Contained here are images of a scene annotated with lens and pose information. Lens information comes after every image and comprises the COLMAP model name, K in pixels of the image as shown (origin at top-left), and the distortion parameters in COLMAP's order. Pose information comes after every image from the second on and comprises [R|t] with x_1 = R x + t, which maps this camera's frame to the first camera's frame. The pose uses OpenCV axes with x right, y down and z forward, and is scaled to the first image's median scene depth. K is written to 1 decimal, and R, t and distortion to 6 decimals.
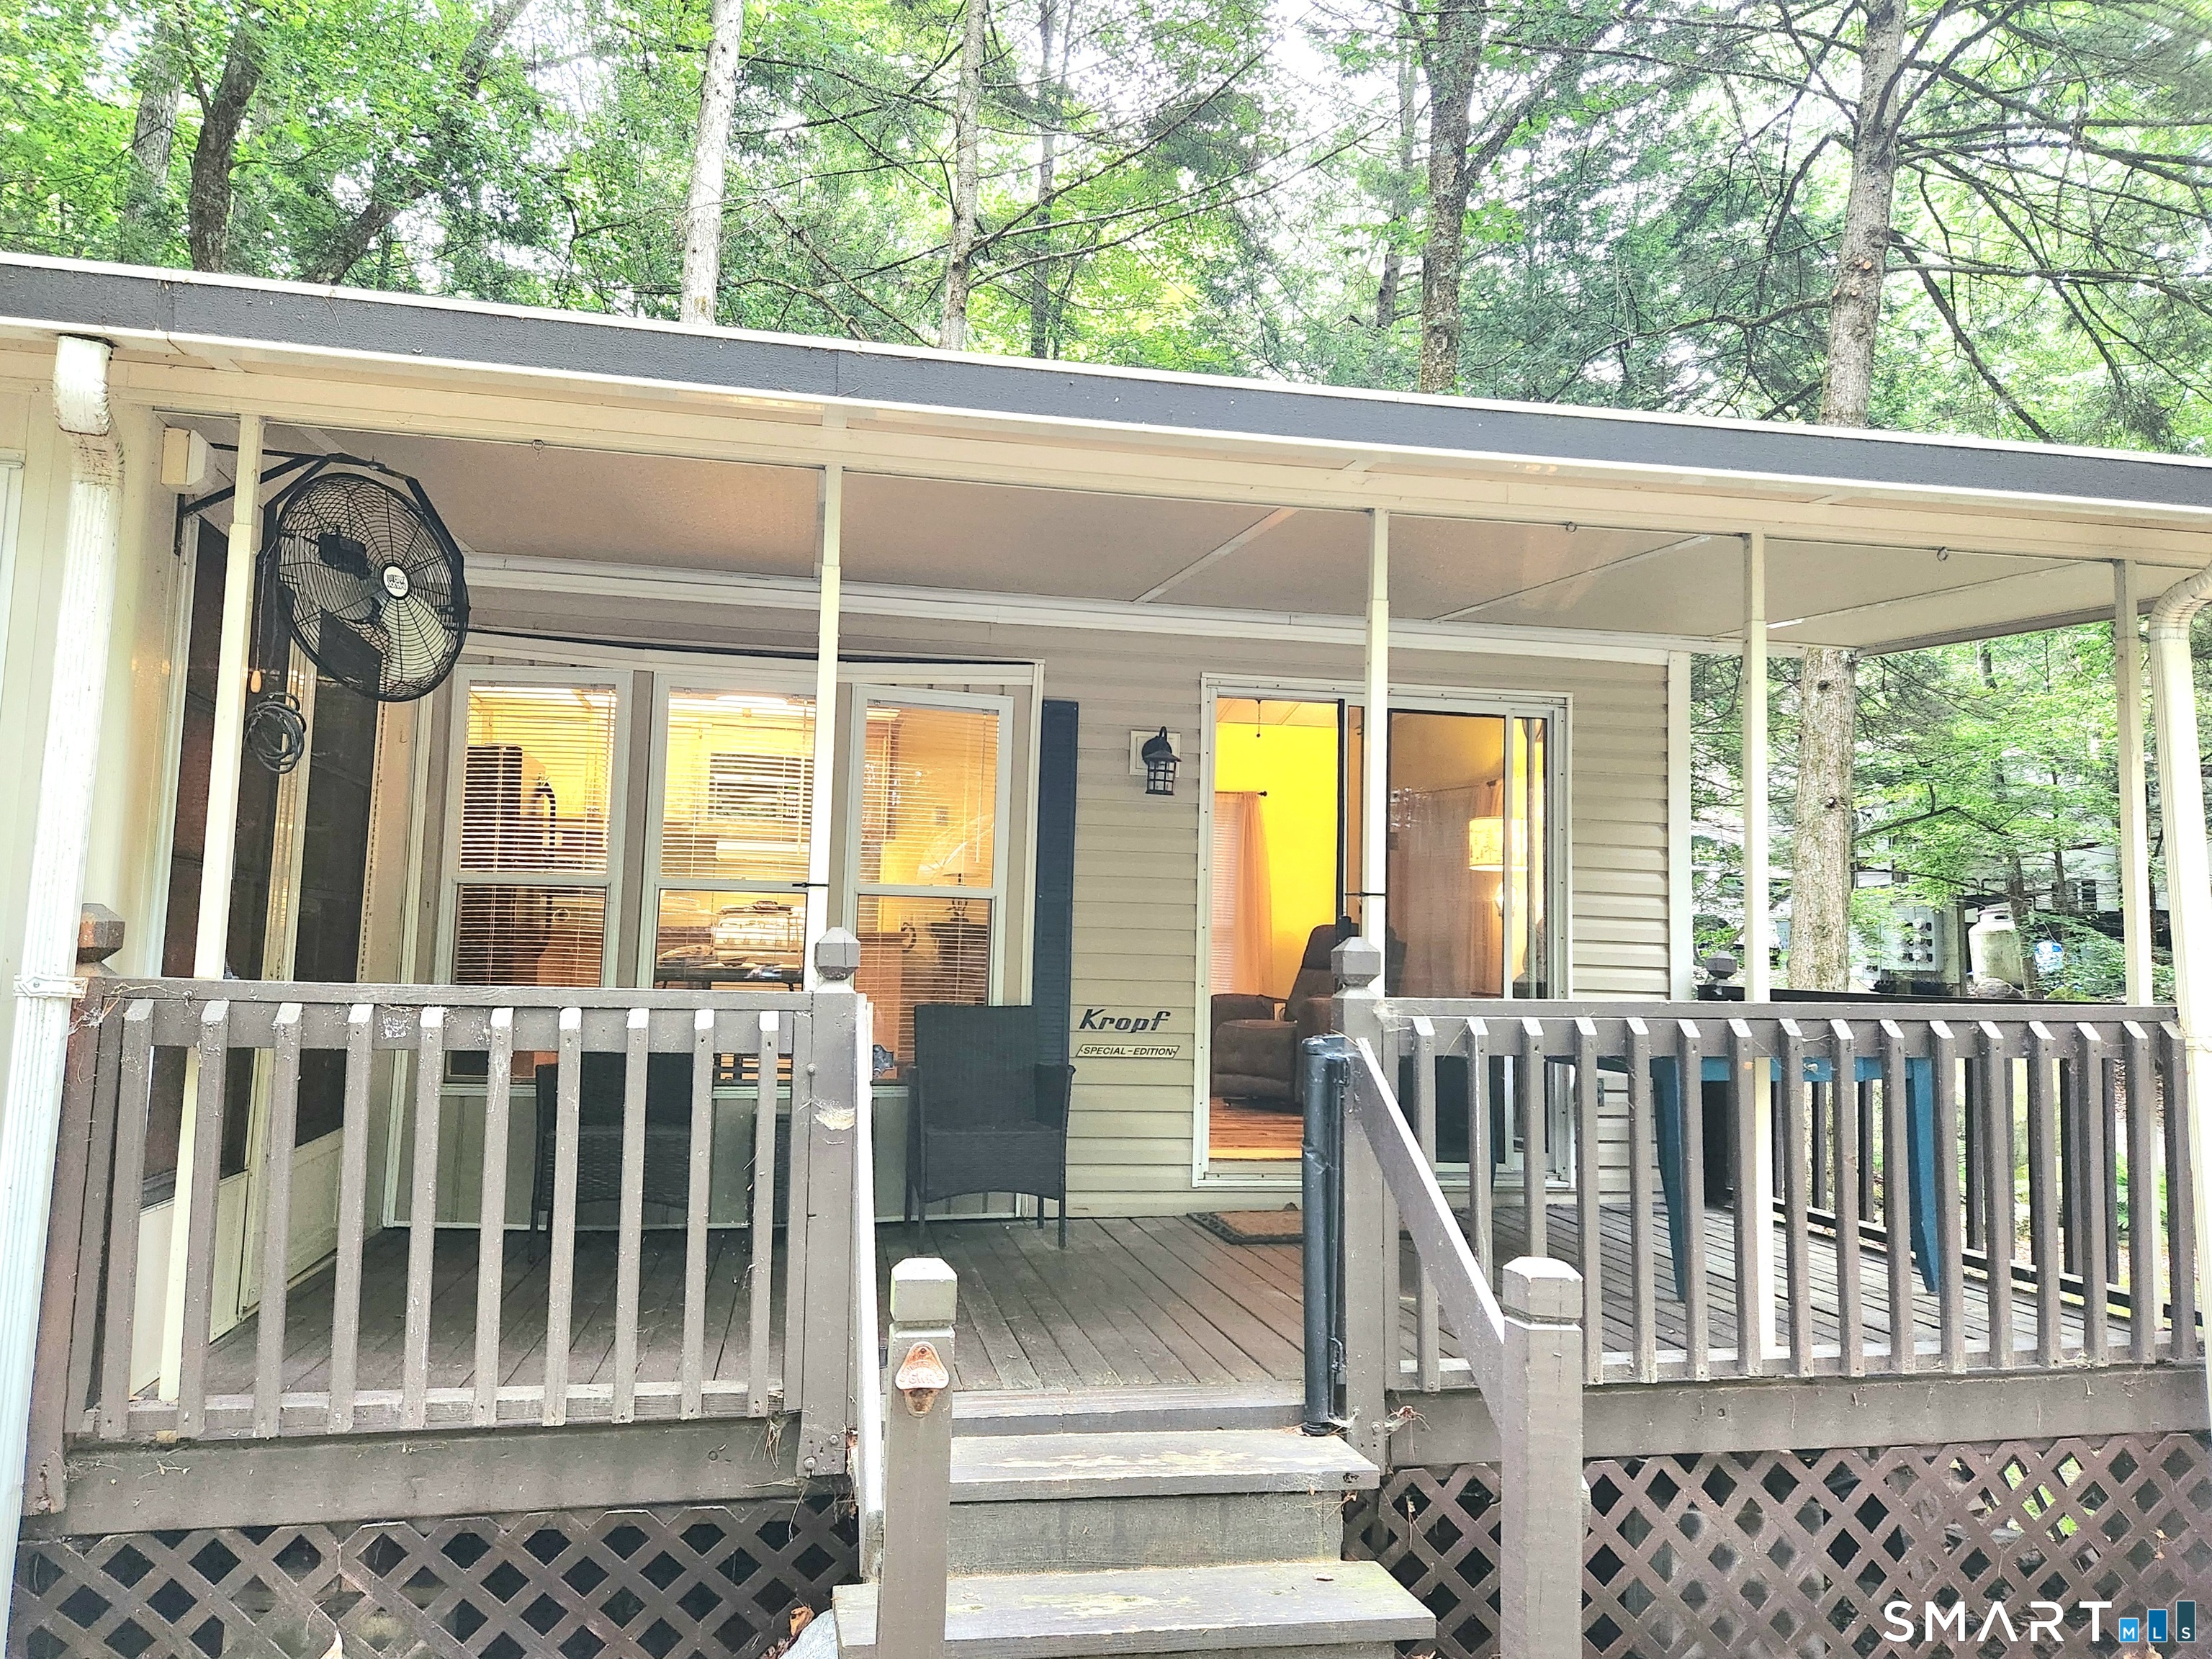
lens RADIAL K [[1494.7, 0, 1134.4], [0, 1494.7, 835.9], [0, 0, 1]] dist [0.090860, -0.070783]
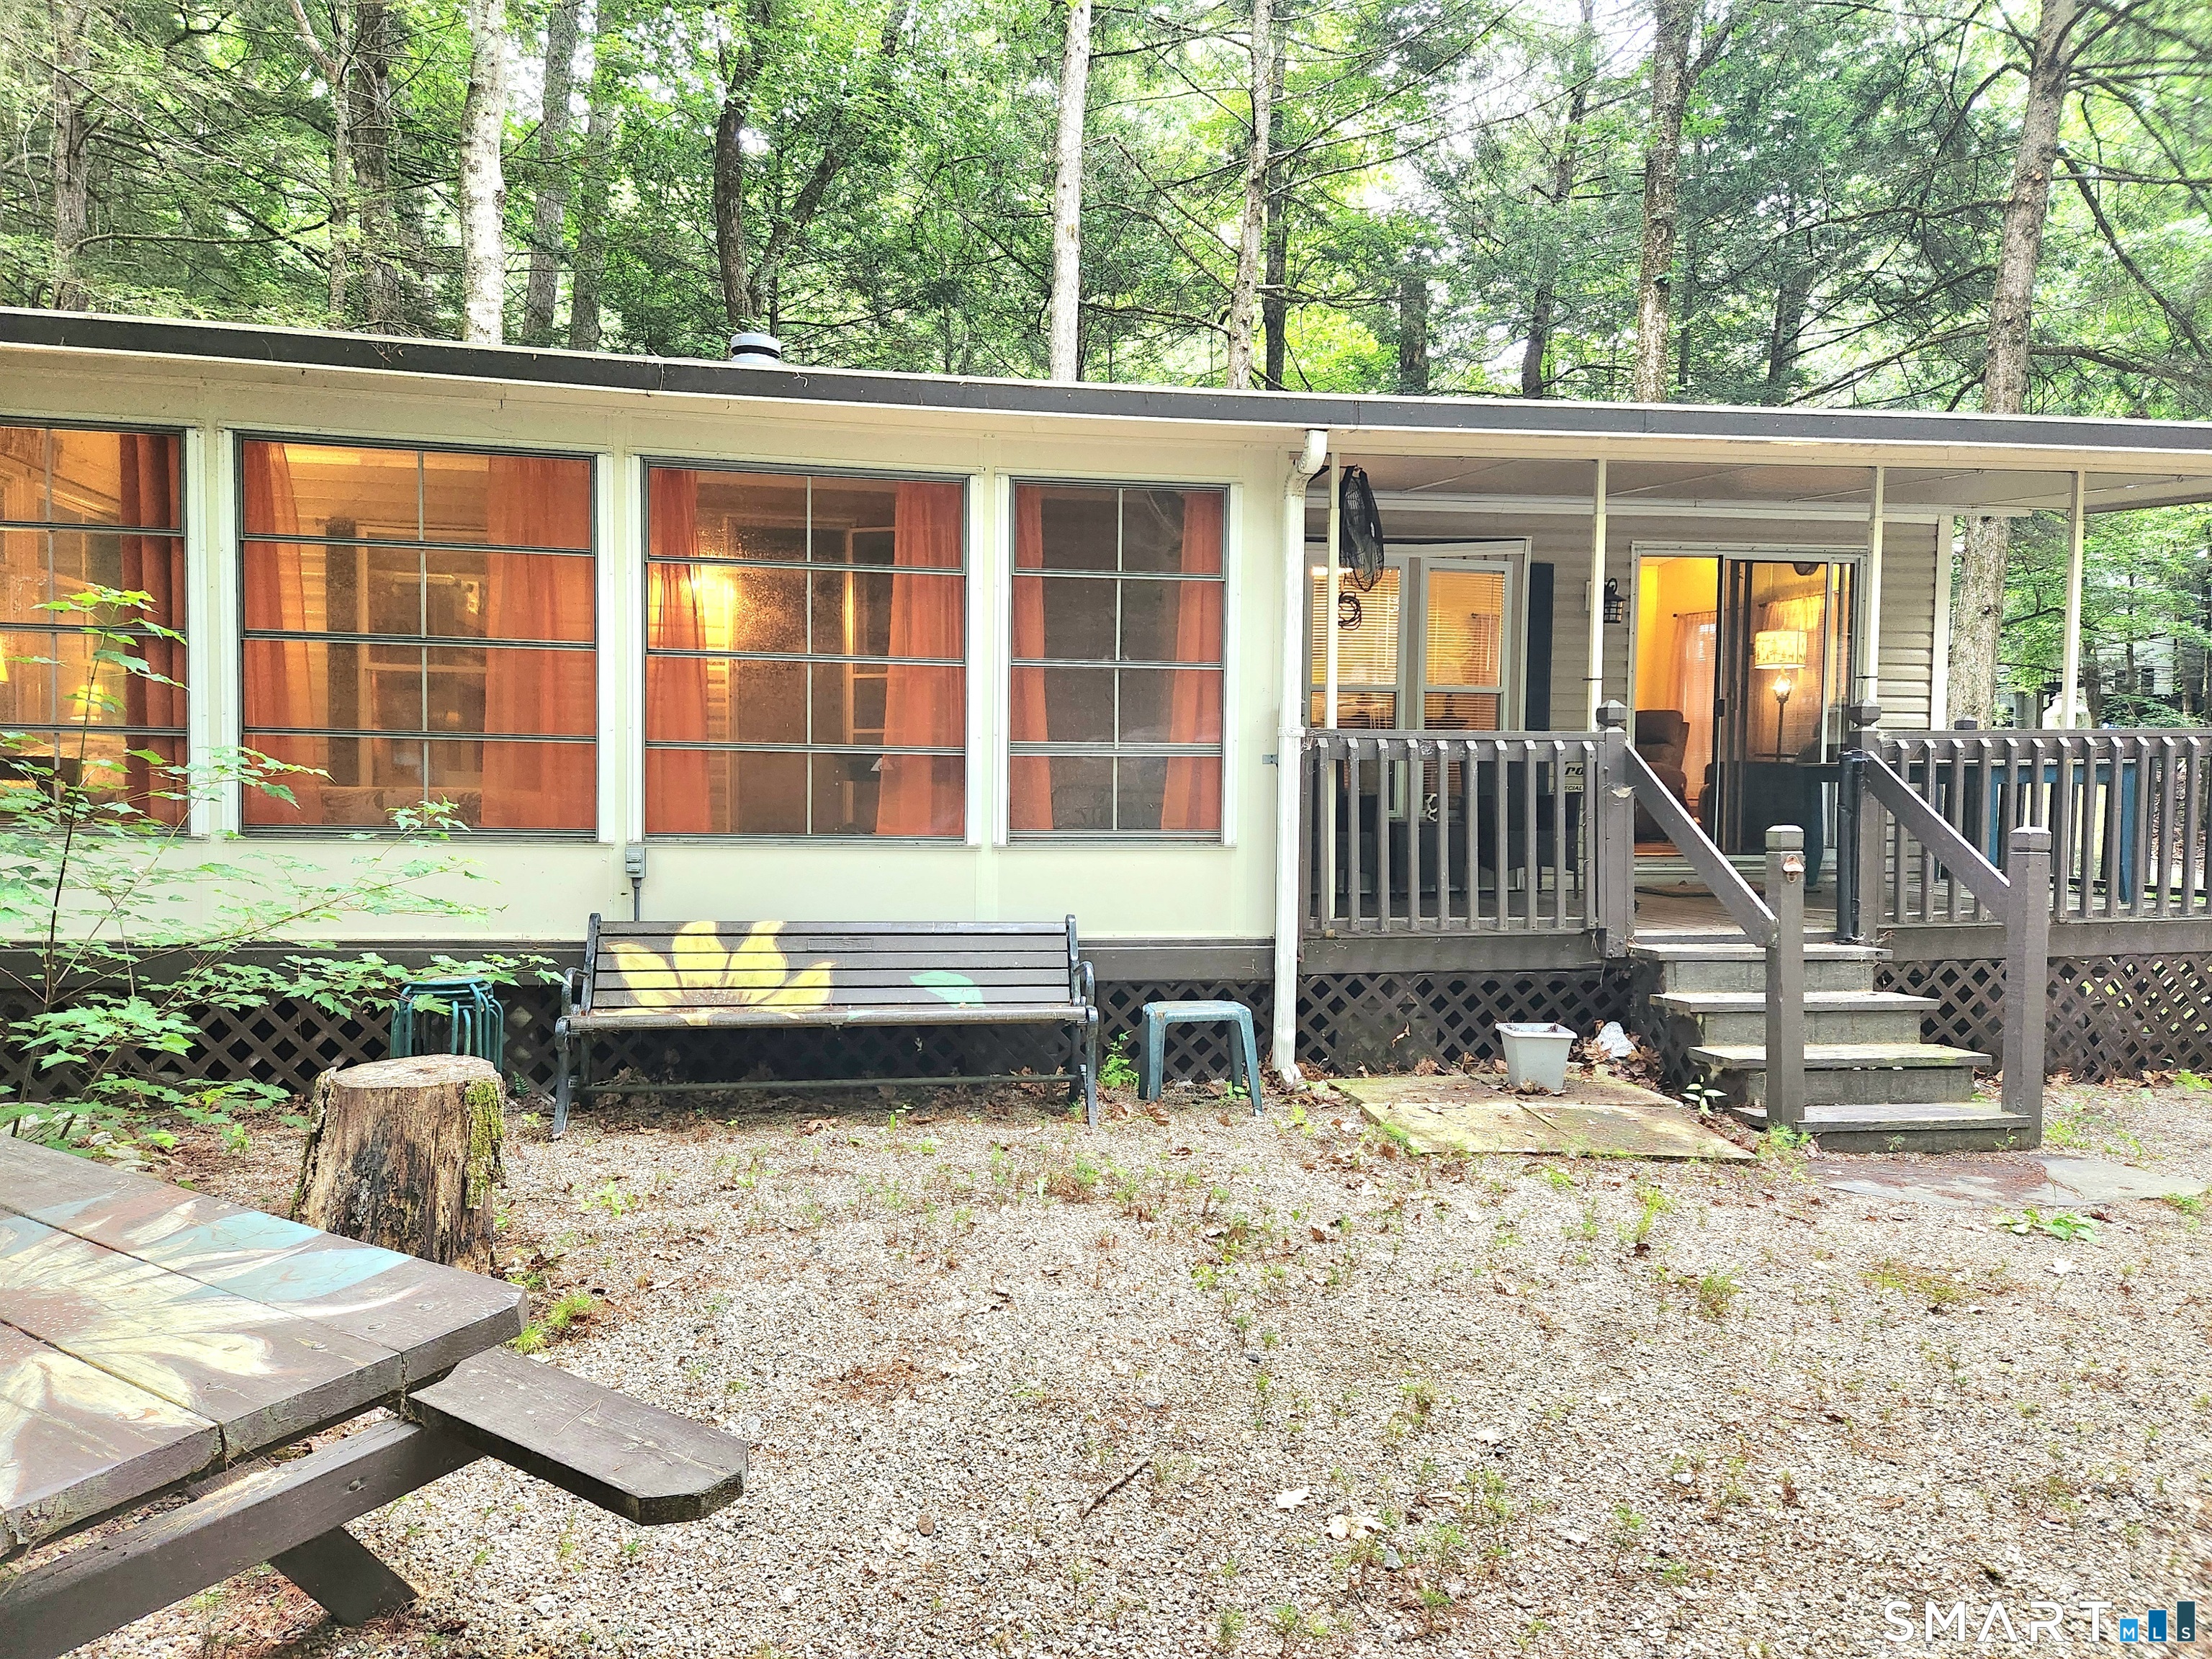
lens RADIAL K [[1457.0, 0, 1104.3], [0, 1457.0, 843.7], [0, 0, 1]] dist [0.079453, -0.061903]
pose [[0.999222, -0.017843, -0.035183, -0.254613], [0.022276, 0.991271, 0.129945, -0.005898], [0.032557, -0.130628, 0.990897, -0.313088]]
